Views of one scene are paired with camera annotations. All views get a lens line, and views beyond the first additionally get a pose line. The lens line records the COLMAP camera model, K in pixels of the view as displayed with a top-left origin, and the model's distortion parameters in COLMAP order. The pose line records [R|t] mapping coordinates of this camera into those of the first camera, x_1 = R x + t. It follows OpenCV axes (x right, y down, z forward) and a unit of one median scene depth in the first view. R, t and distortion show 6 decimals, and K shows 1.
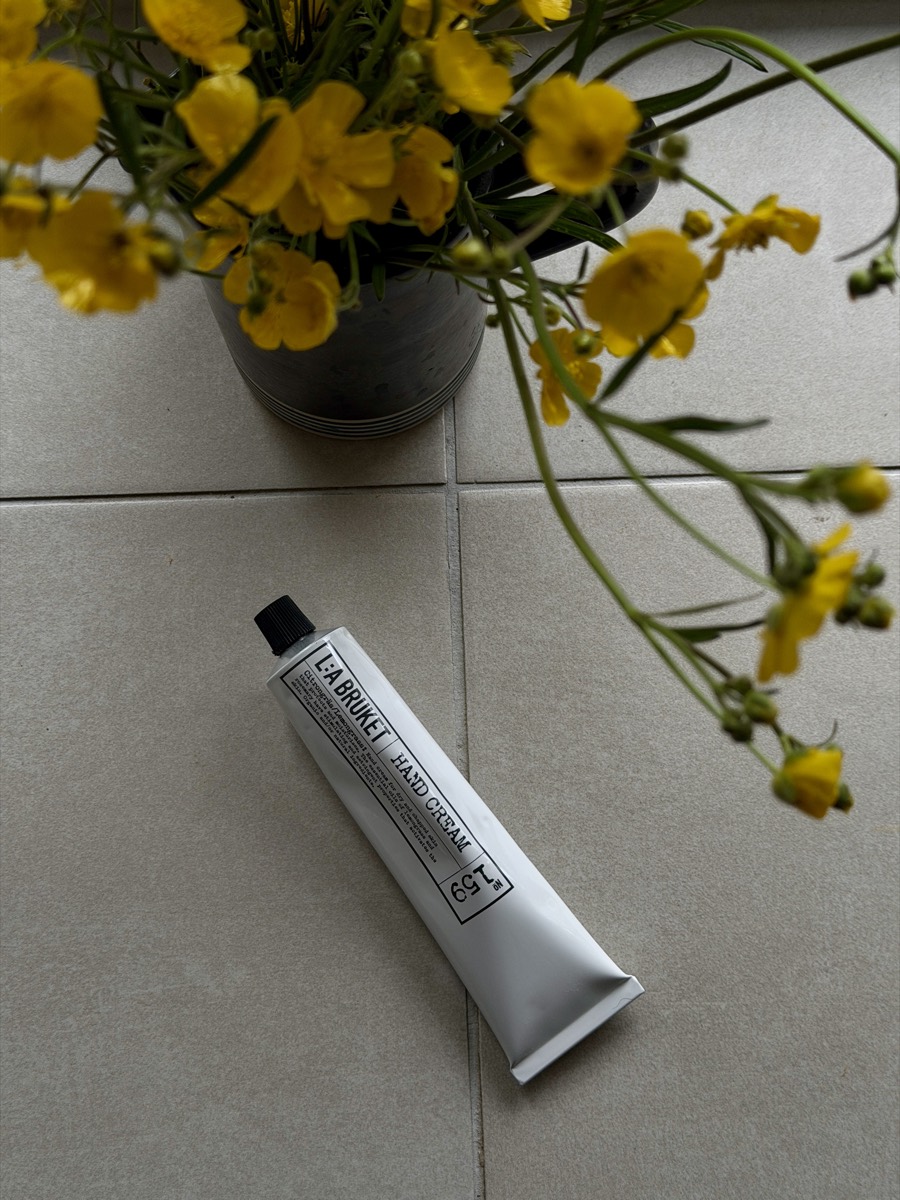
lens RADIAL K [[1683.7, 0, 445.1], [0, 1683.7, 594.1], [0, 0, 1]] dist [0.193292, 0.000000]
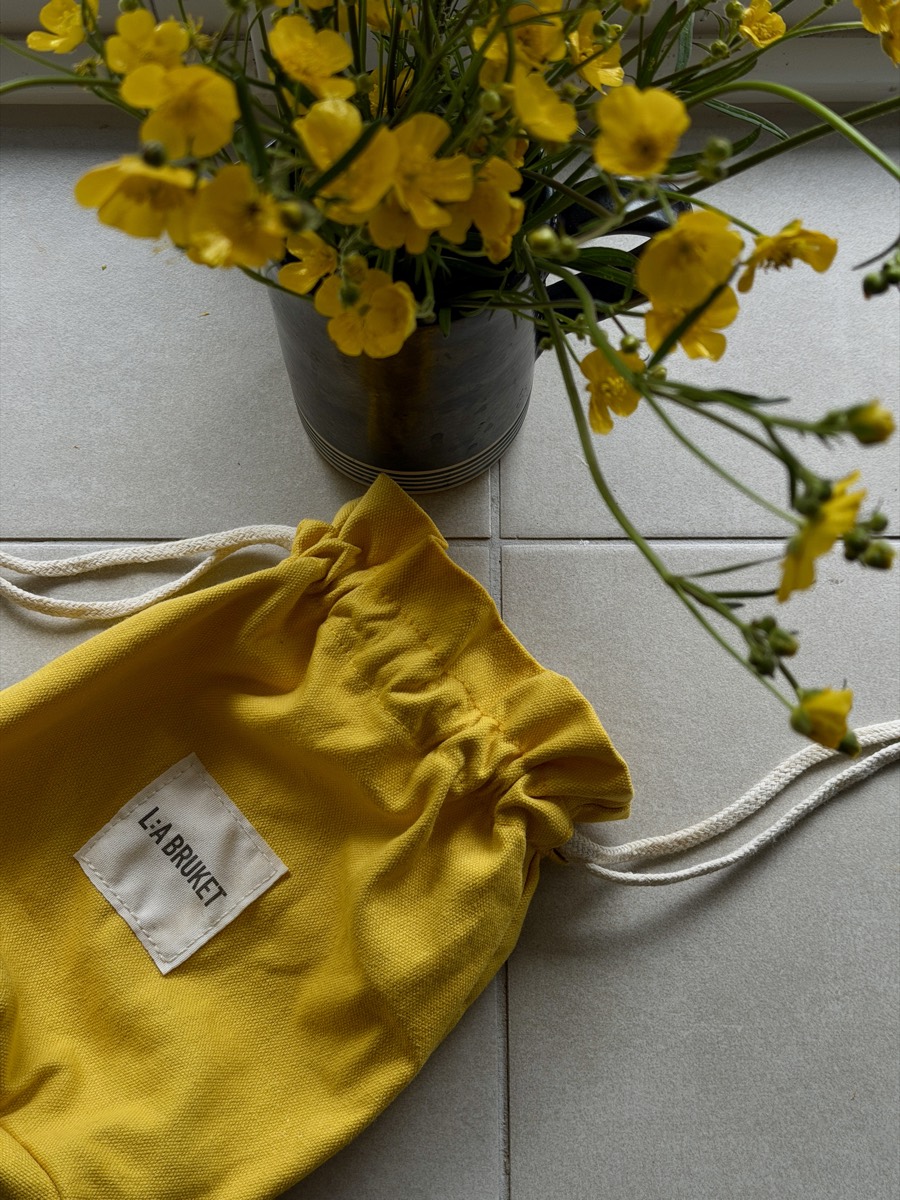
lens RADIAL K [[1683.7, 0, 449.2], [0, 1683.7, 607.2], [0, 0, 1]] dist [0.193292, 0.000000]
pose [[0.999465, 0.031665, -0.008210, -0.023532], [-0.032323, 0.994552, -0.099107, 0.132366], [0.005027, 0.099319, 0.995043, -0.115931]]
